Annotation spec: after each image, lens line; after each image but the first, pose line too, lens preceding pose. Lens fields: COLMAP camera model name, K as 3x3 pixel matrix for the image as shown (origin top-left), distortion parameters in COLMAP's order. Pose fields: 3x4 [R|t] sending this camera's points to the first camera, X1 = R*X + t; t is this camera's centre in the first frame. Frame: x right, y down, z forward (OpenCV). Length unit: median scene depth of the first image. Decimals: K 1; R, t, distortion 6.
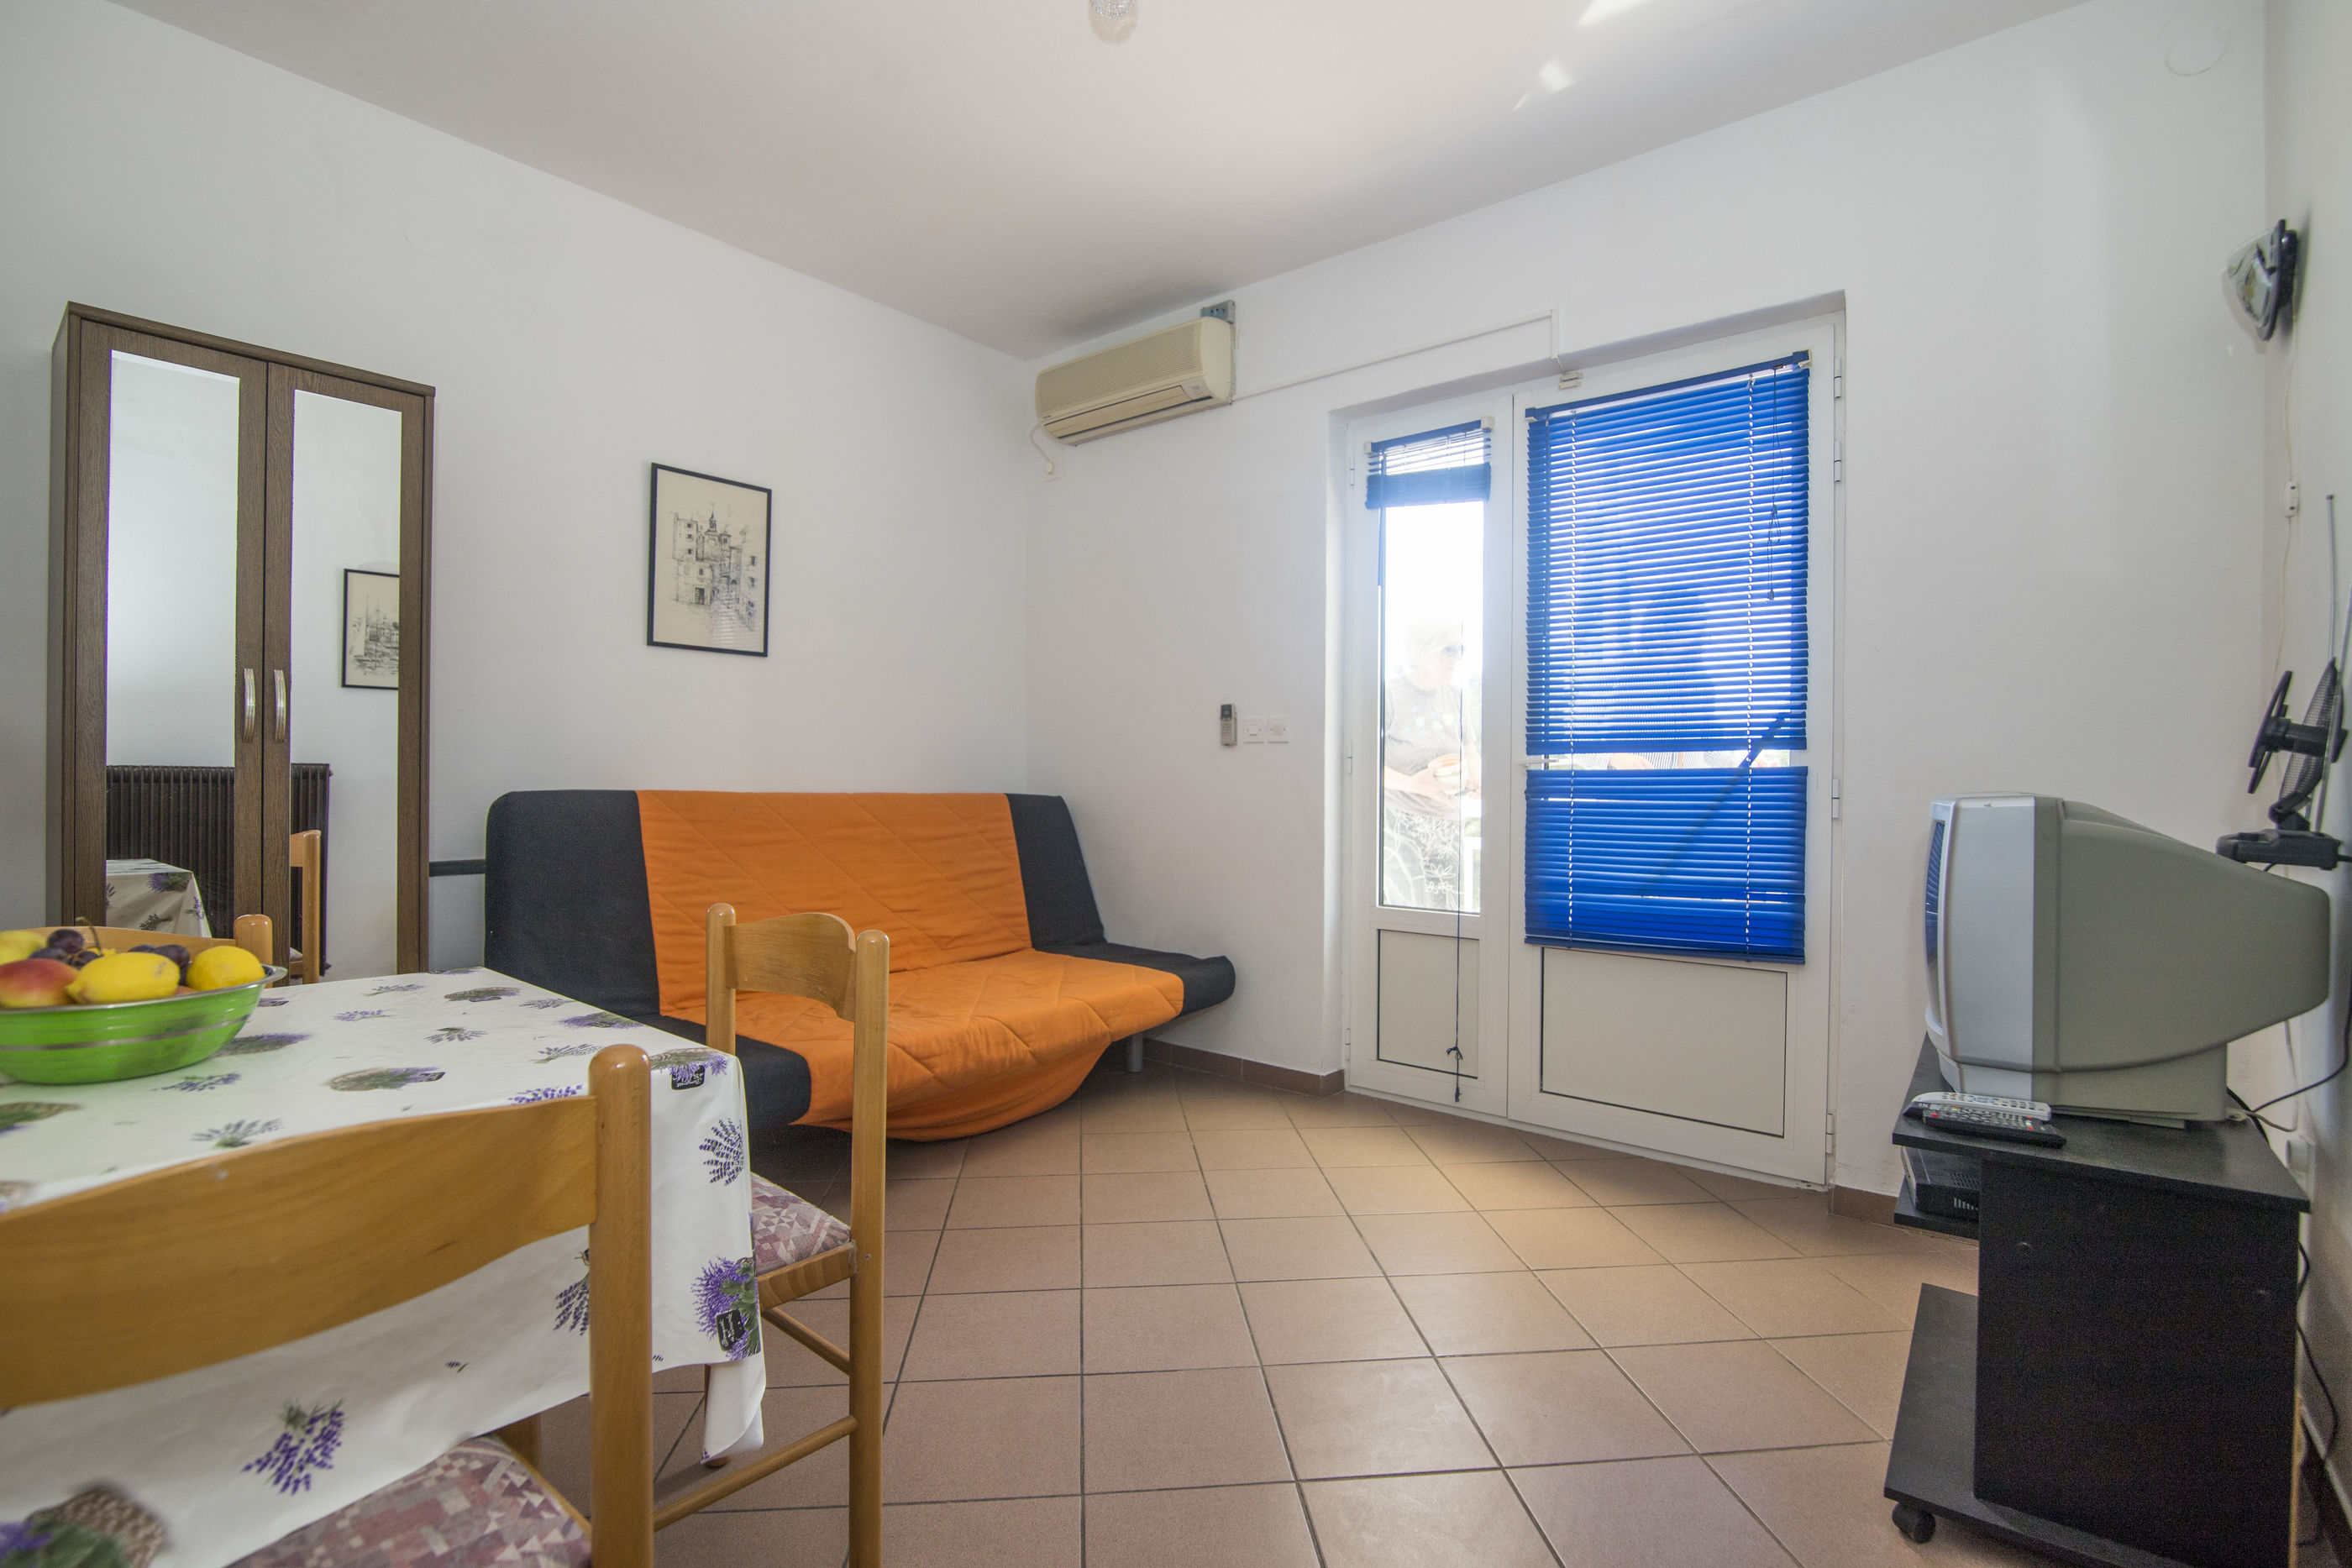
lens RADIAL K [[1085.3, 0, 1185.6], [0, 1085.3, 781.7], [0, 0, 1]] dist [-0.018370, -0.000285]
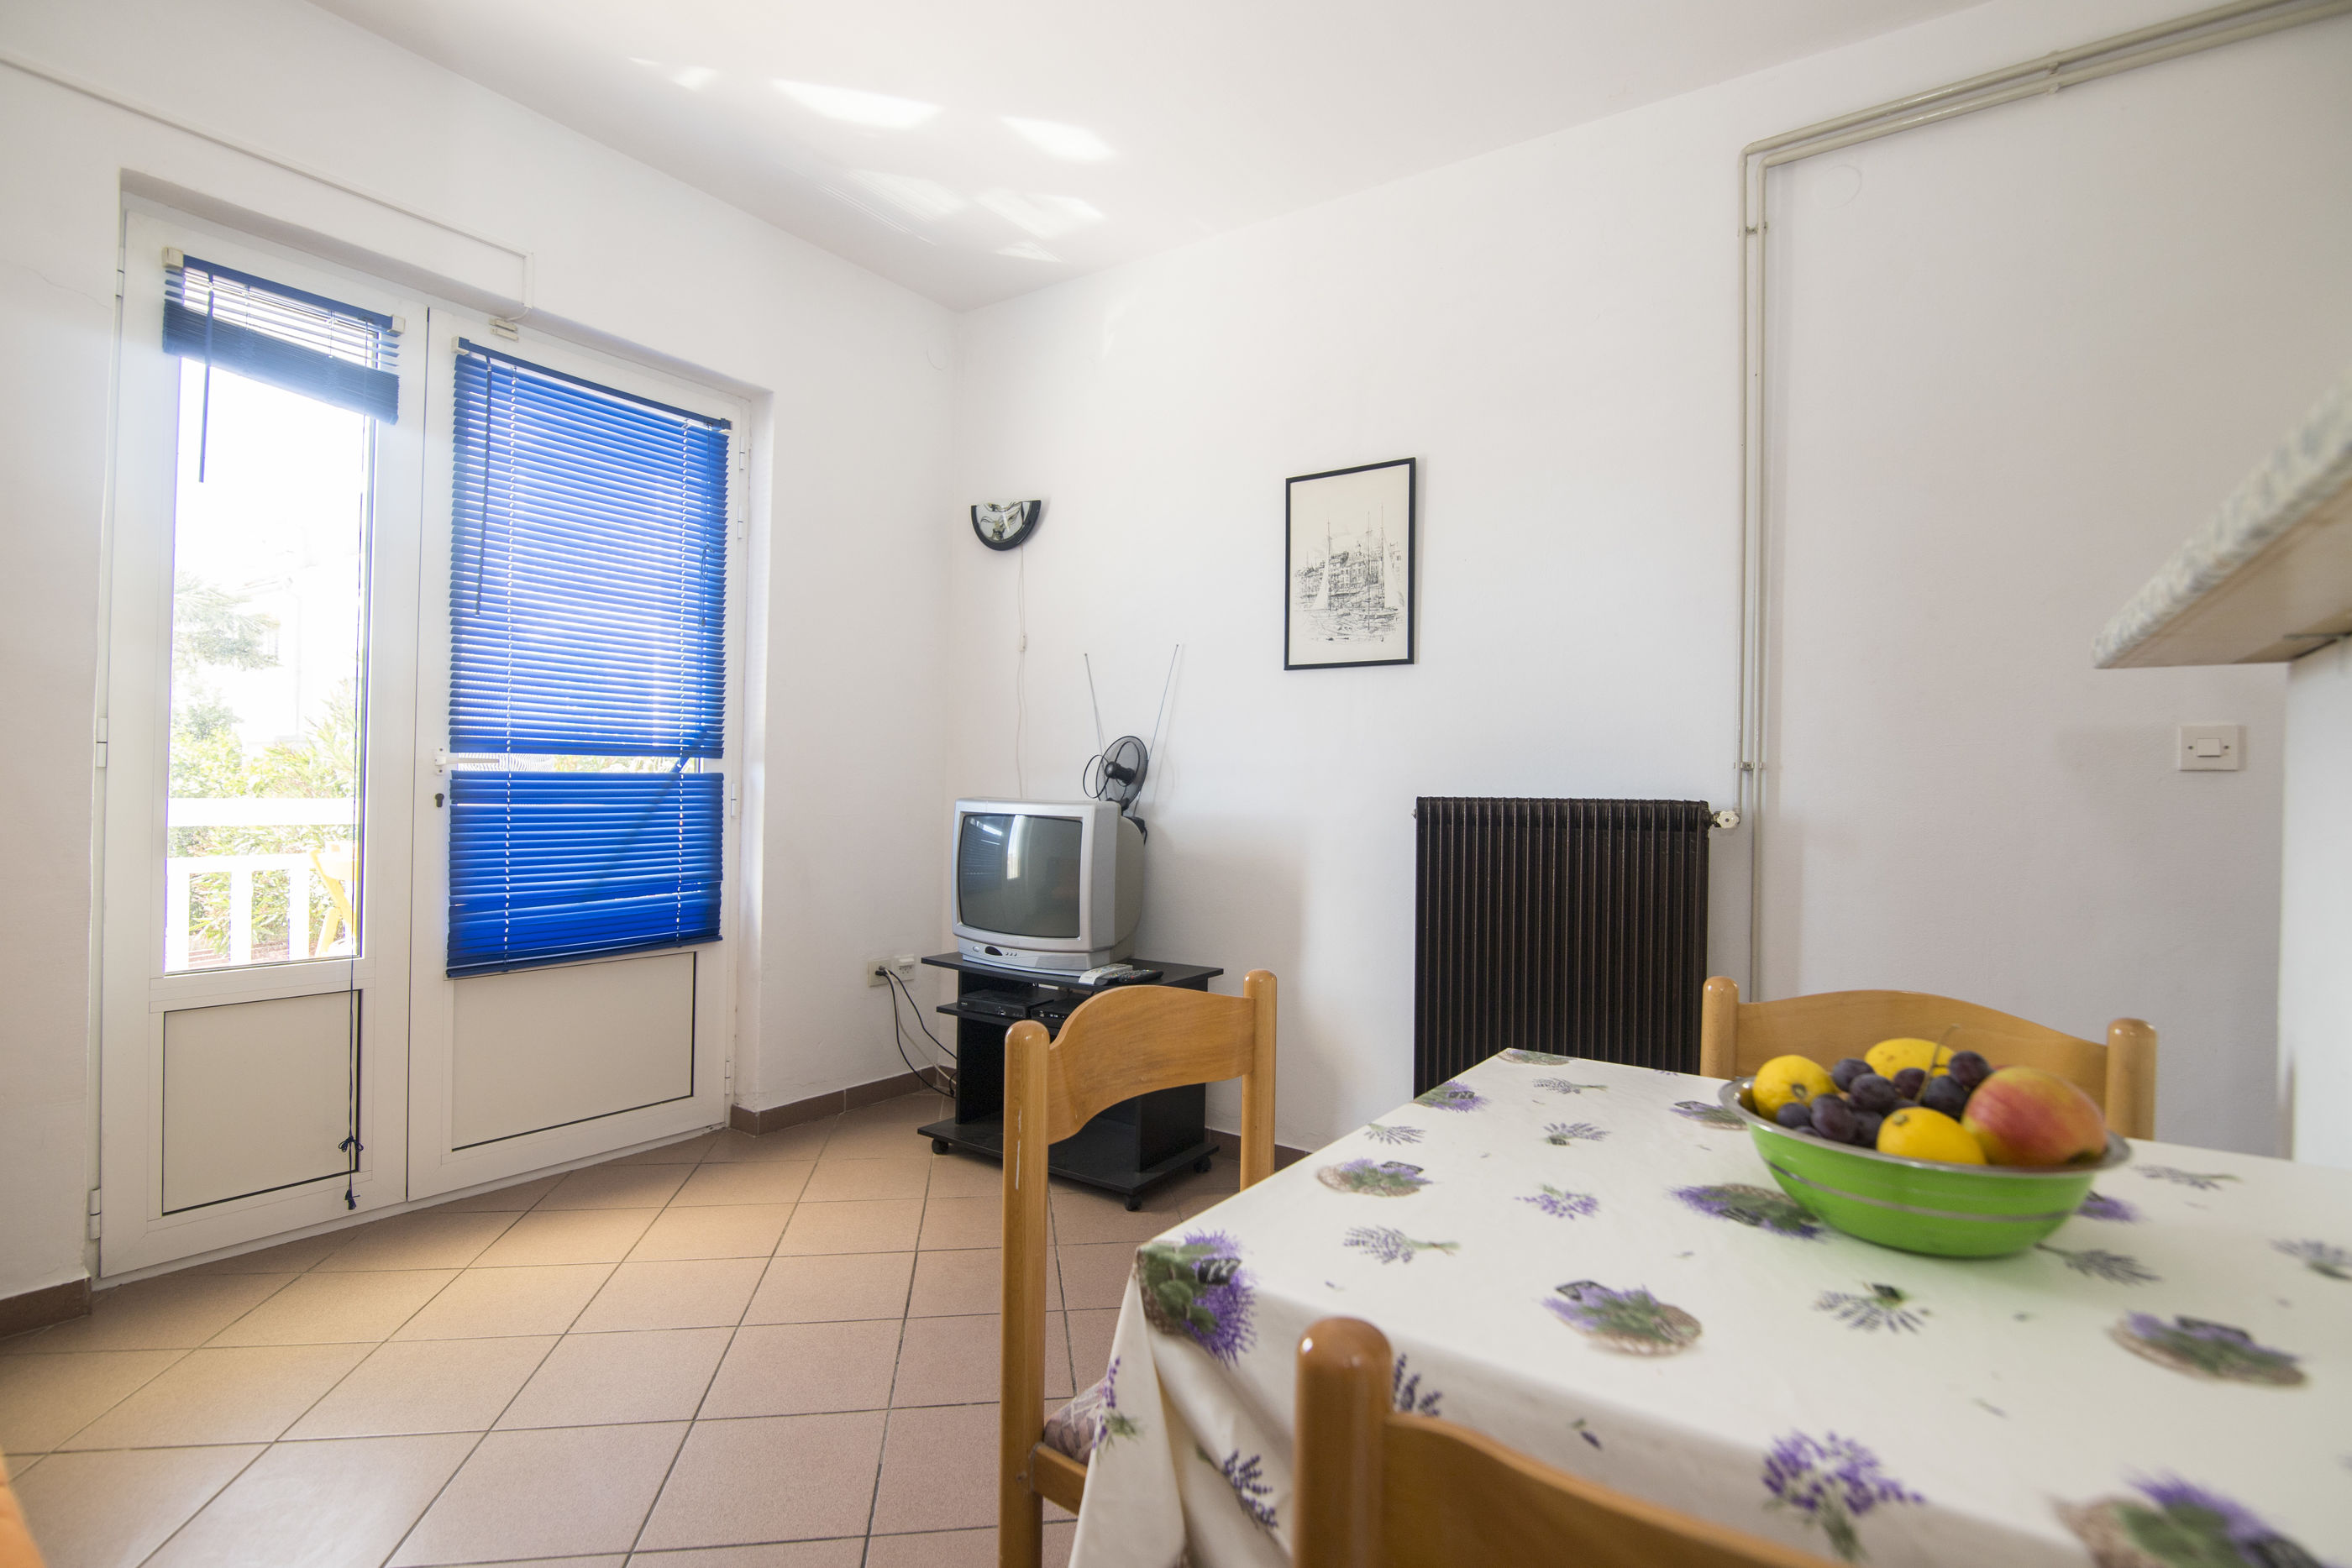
lens RADIAL K [[1085.3, 0, 1185.6], [0, 1085.3, 781.7], [0, 0, 1]] dist [-0.018370, -0.000285]
pose [[-0.071116, -0.003228, 0.997463, -0.581169], [-0.019317, 0.999812, 0.001859, -0.015258], [-0.997281, -0.019135, -0.071165, 0.521560]]
